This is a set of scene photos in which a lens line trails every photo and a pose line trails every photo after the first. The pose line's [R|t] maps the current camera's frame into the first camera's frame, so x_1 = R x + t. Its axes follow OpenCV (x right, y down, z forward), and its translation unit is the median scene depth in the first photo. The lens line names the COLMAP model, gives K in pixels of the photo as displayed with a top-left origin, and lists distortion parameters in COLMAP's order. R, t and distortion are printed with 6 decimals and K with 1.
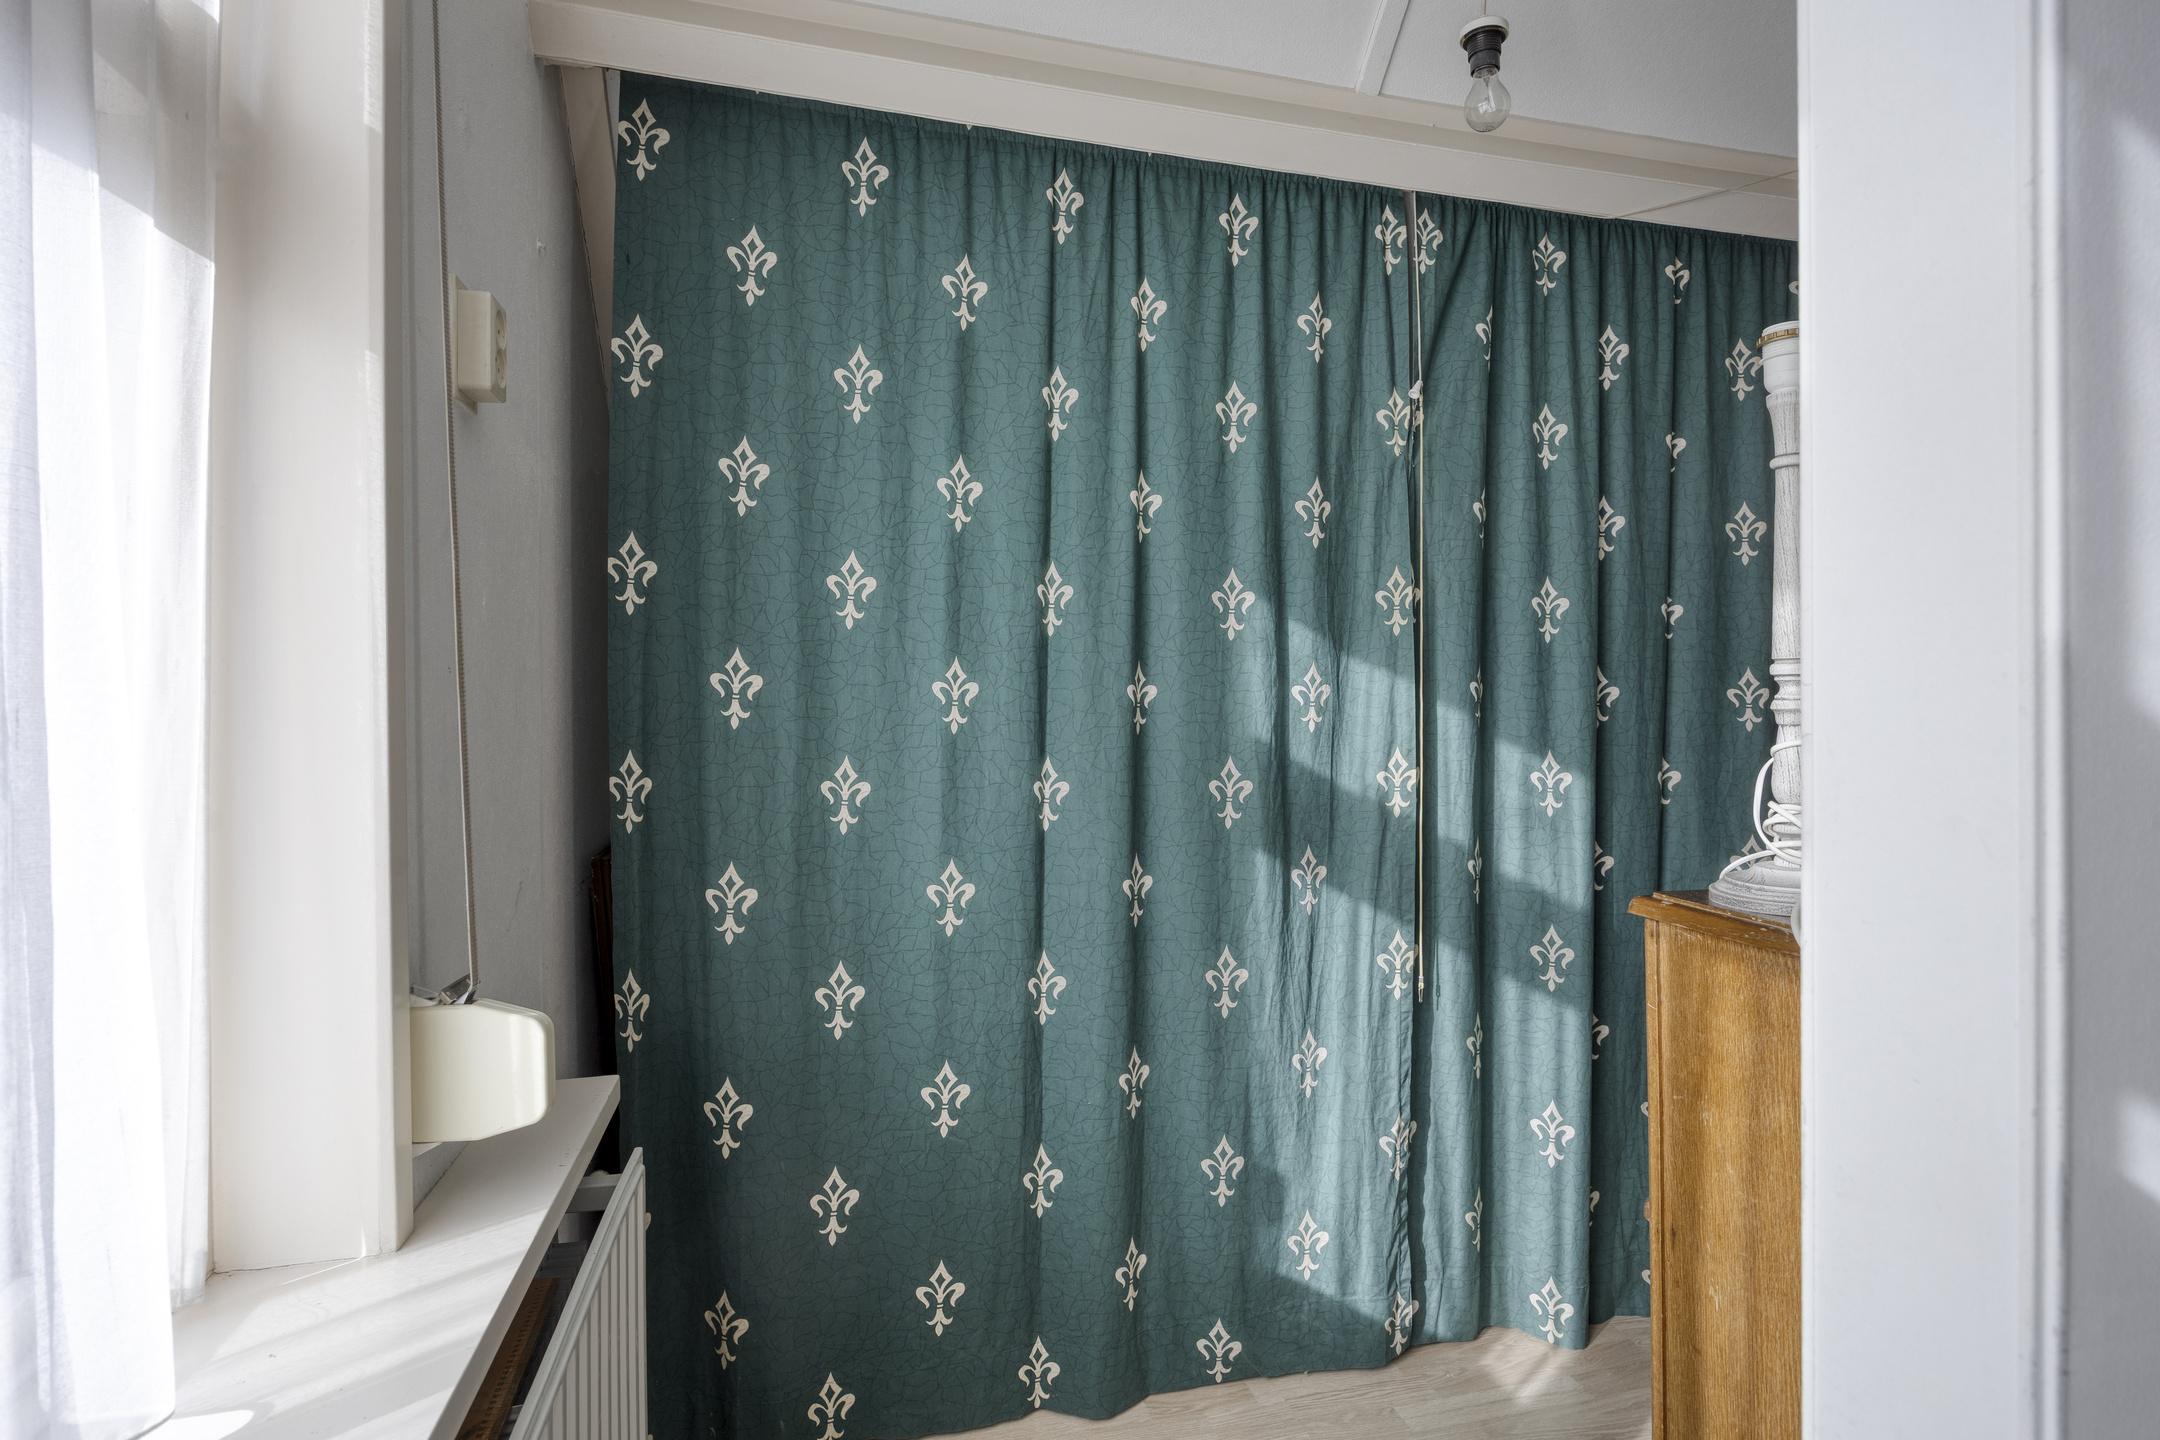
lens RADIAL K [[1166.0, 0, 1079.1], [0, 1166.0, 714.8], [0, 0, 1]] dist [0.000503, 0.000436]
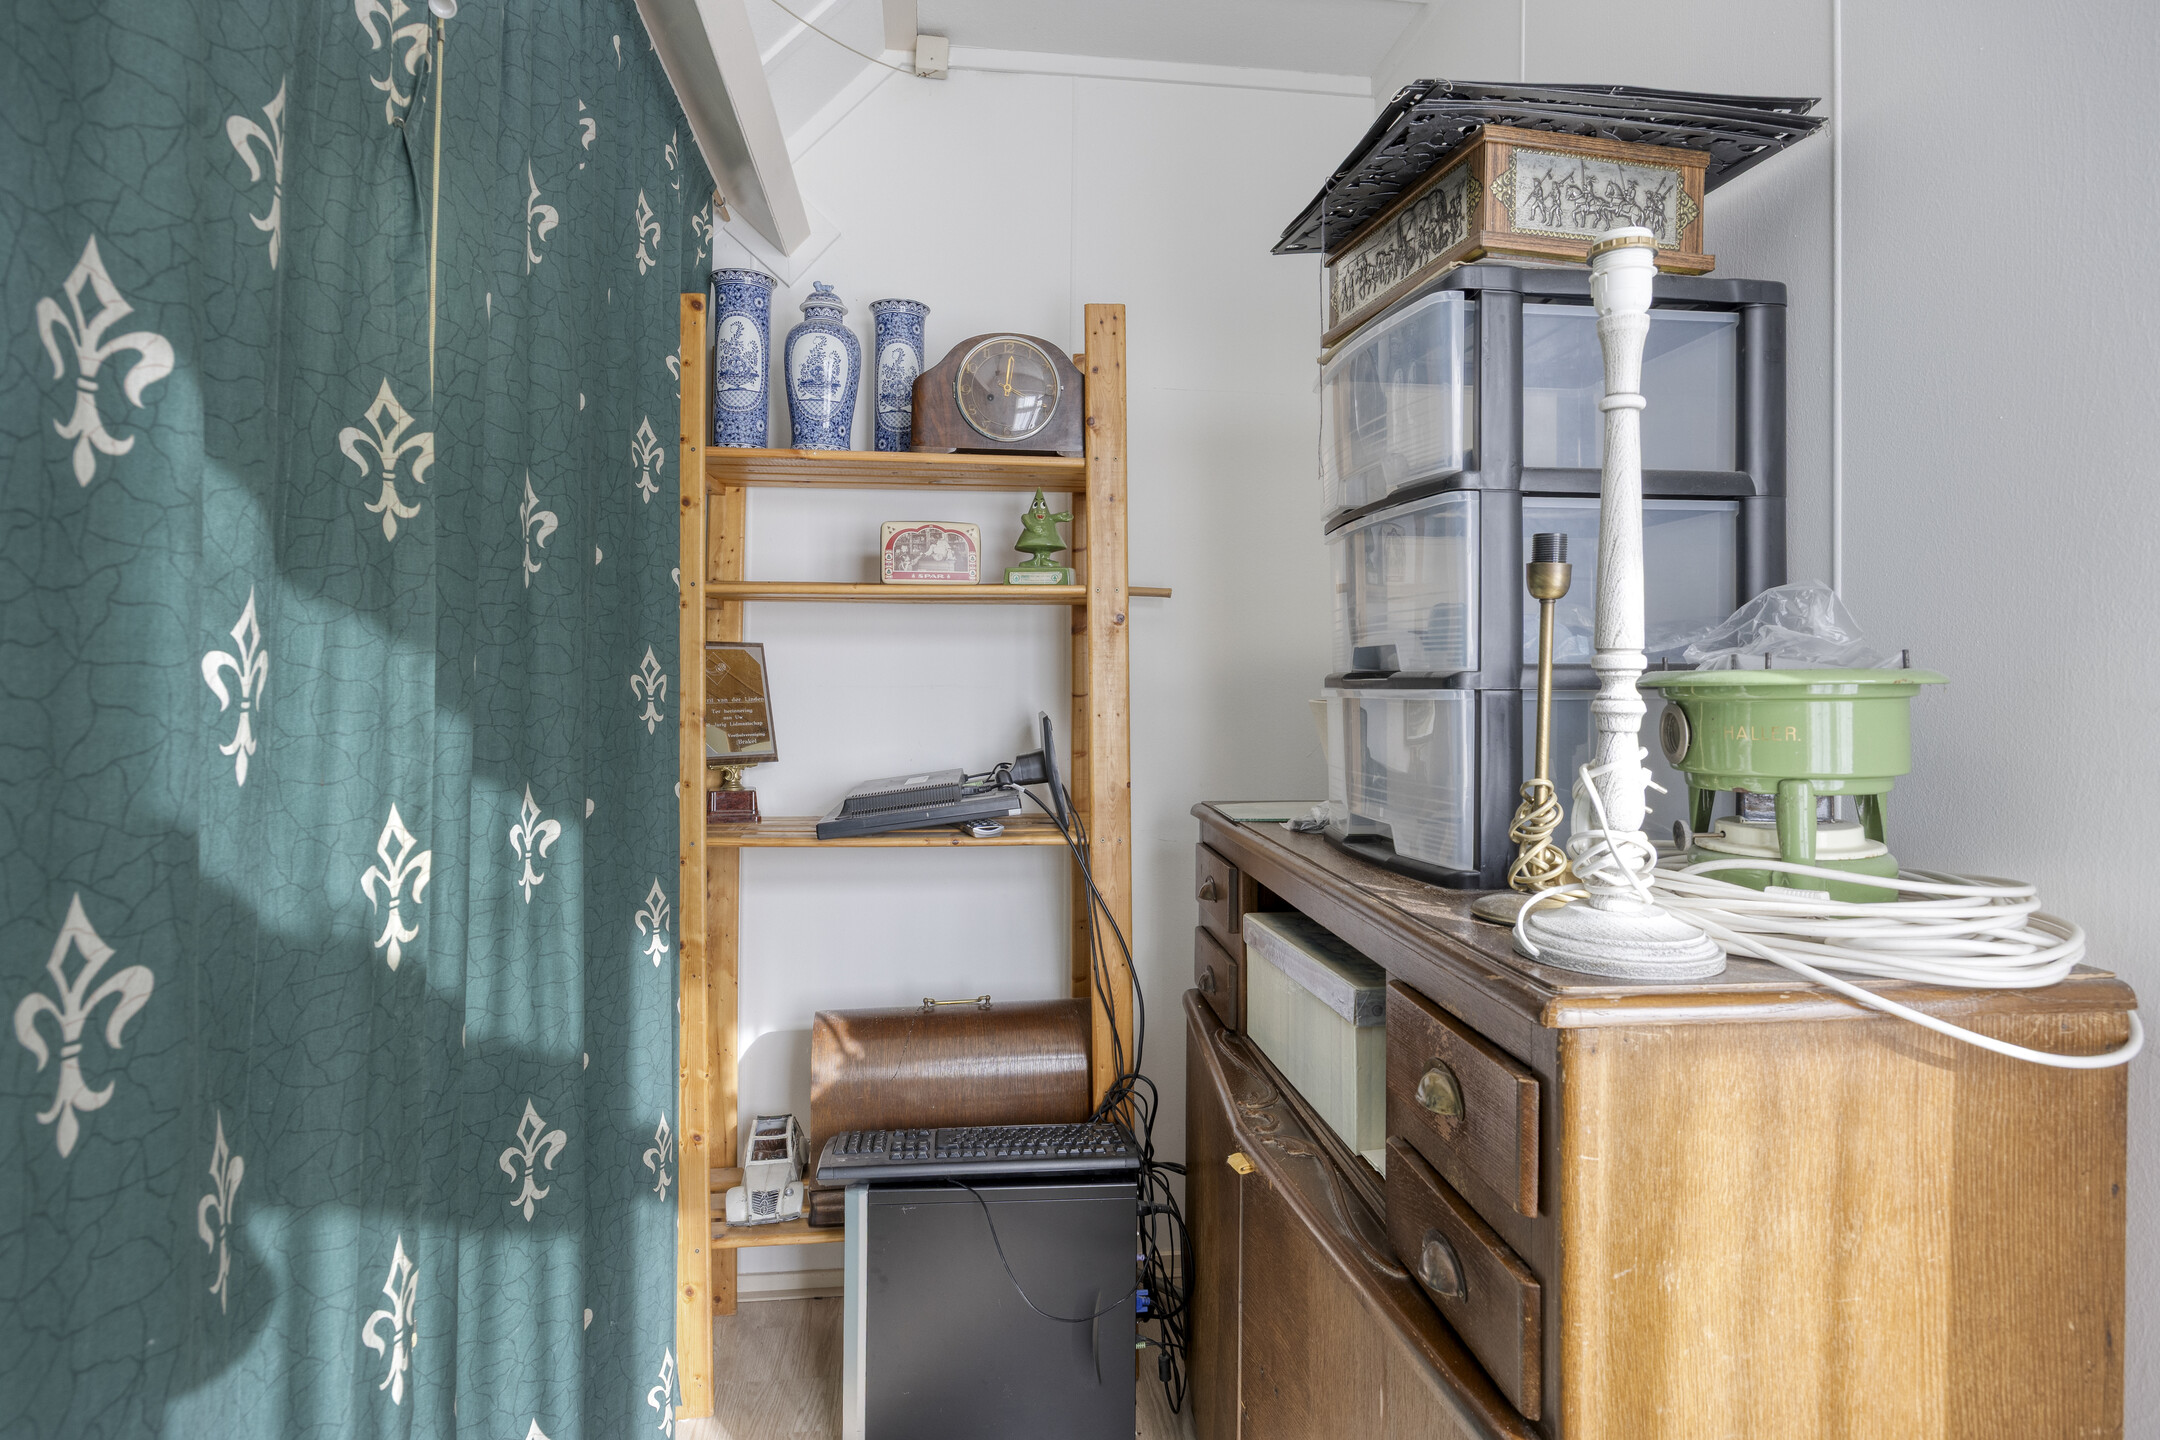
lens RADIAL K [[1166.0, 0, 1082.5], [0, 1166.0, 672.3], [0, 0, 1]] dist [0.000503, 0.000436]
pose [[0.105881, 0.014711, 0.994270, -0.121670], [0.006264, 0.999861, -0.015461, -0.011992], [-0.994359, 0.007865, 0.105774, 0.699473]]
